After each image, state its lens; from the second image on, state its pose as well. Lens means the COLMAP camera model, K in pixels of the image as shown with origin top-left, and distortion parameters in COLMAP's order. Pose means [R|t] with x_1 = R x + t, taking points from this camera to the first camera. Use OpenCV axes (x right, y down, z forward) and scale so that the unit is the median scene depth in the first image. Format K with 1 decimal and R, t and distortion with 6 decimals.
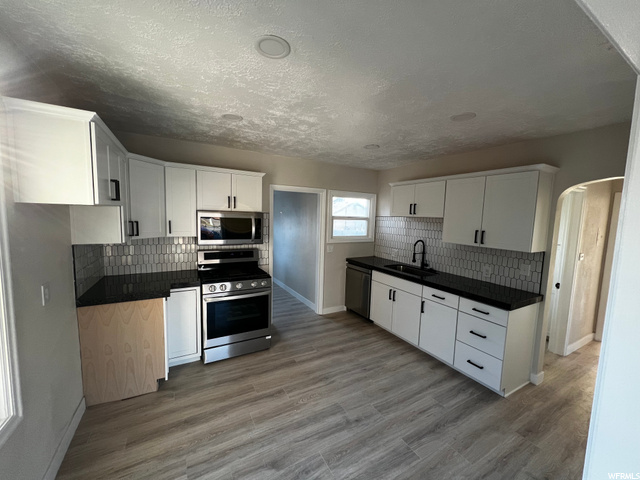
lens RADIAL K [[255.2, 0, 320.0], [0, 255.2, 240.0], [0, 0, 1]] dist [-0.000046, -0.000025]
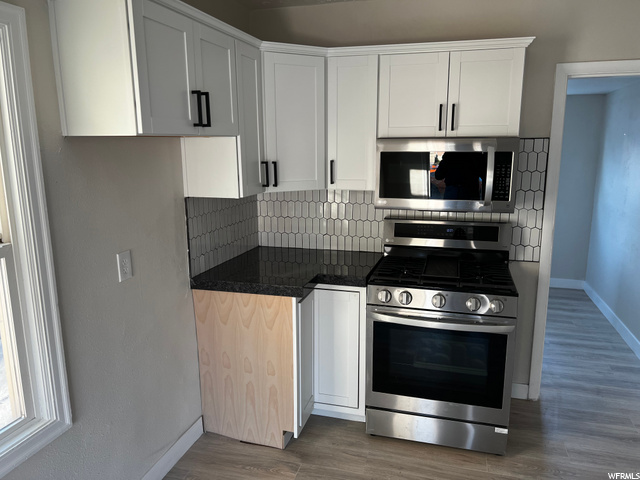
lens RADIAL K [[481.0, 0, 320.0], [0, 481.0, 240.0], [0, 0, 1]] dist [0.023070, -0.003845]
pose [[0.702090, 0.106784, -0.704036, 0.132366], [-0.041083, 0.993120, 0.109661, -0.016282], [0.710902, -0.048068, 0.701647, 0.237454]]
